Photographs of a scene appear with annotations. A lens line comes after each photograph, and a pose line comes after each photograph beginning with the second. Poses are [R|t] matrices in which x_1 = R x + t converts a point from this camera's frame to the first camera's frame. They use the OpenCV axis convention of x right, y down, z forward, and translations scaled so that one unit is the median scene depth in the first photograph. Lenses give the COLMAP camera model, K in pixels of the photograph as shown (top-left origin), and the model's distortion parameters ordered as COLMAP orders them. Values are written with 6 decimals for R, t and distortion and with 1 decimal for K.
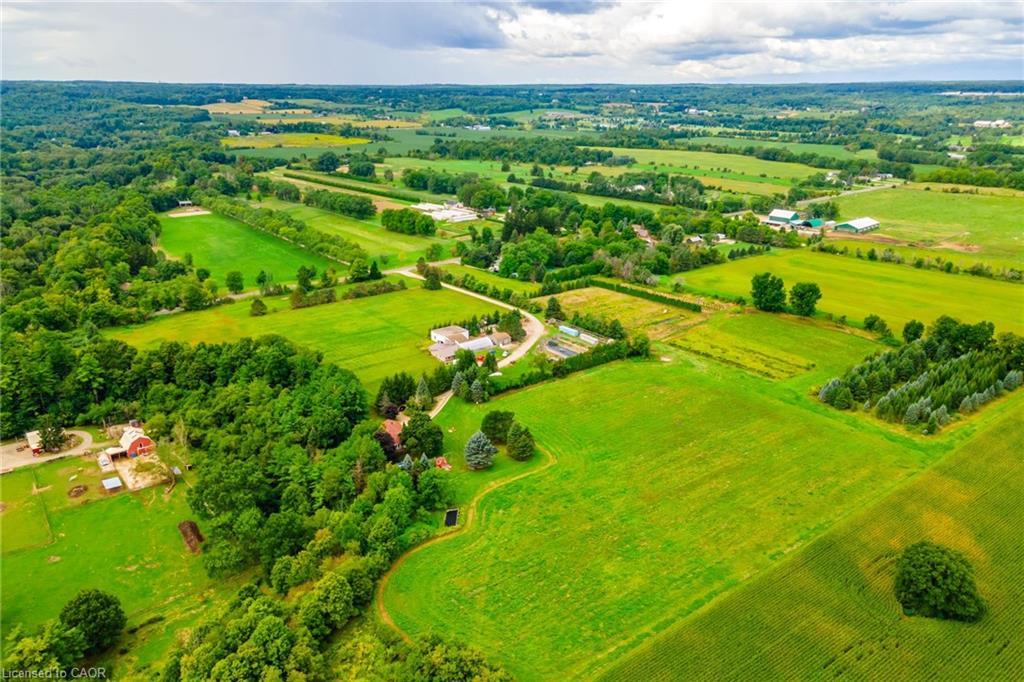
lens RADIAL K [[737.9, 0, 512.0], [0, 737.9, 341.0], [0, 0, 1]] dist [0.037730, 0.002911]
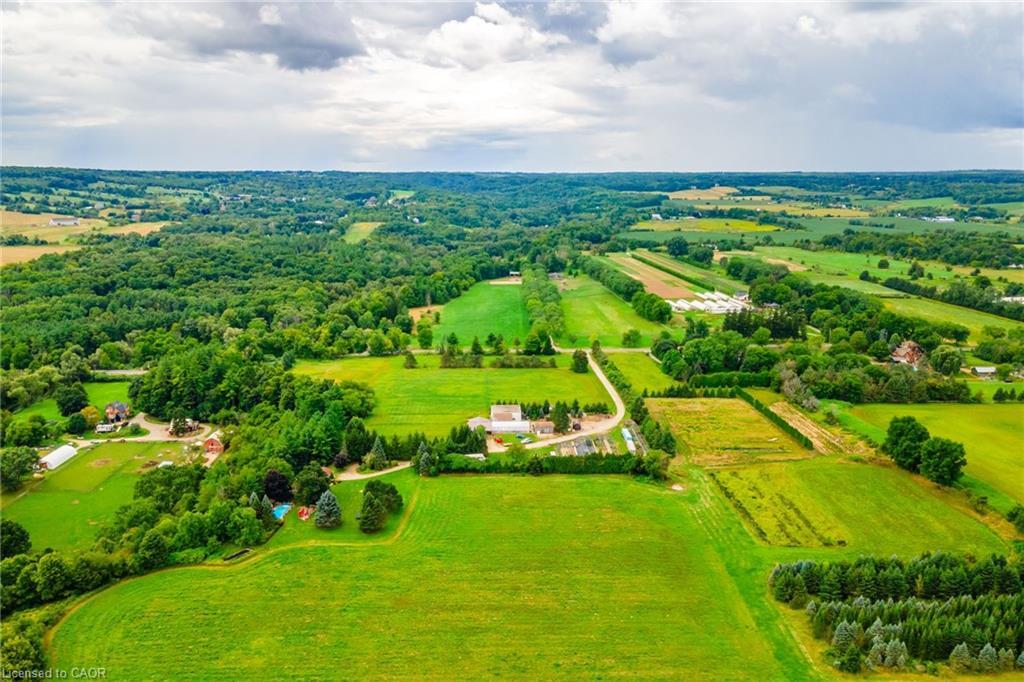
lens RADIAL K [[737.9, 0, 512.0], [0, 737.9, 341.0], [0, 0, 1]] dist [0.037730, 0.002911]
pose [[0.807330, 0.133748, -0.574744, 0.375043], [-0.195289, 0.979650, -0.046344, -0.045670], [0.556849, 0.149656, 0.817020, 0.122828]]
